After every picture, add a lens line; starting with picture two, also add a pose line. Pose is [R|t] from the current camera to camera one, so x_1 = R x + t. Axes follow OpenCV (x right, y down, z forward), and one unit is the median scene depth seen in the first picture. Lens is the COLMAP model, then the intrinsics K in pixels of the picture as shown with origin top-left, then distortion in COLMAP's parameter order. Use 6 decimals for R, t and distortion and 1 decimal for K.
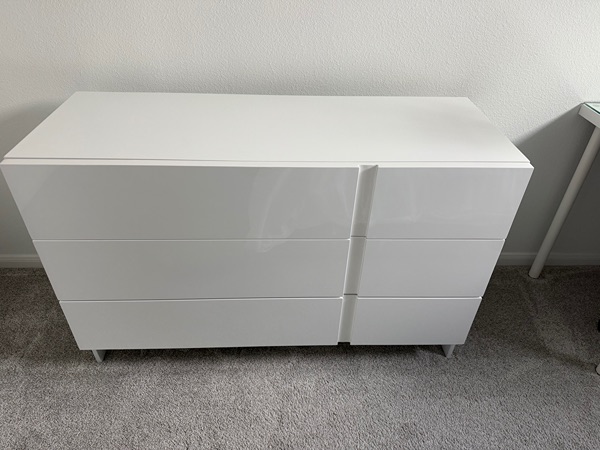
lens RADIAL K [[418.0, 0, 300.3], [0, 418.0, 223.7], [0, 0, 1]] dist [0.019207, -0.034359]
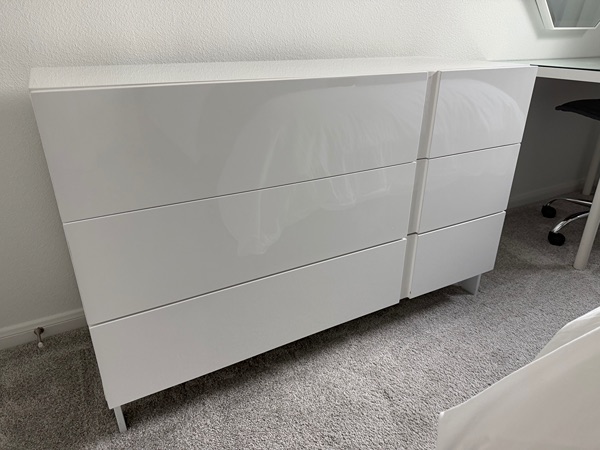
lens RADIAL K [[418.0, 0, 300.2], [0, 418.0, 226.8], [0, 0, 1]] dist [0.019207, -0.034359]
pose [[0.893115, -0.212935, 0.396237, -0.439094], [0.284294, 0.949833, -0.130361, 0.188615], [-0.348601, 0.229075, 0.908846, 0.194514]]
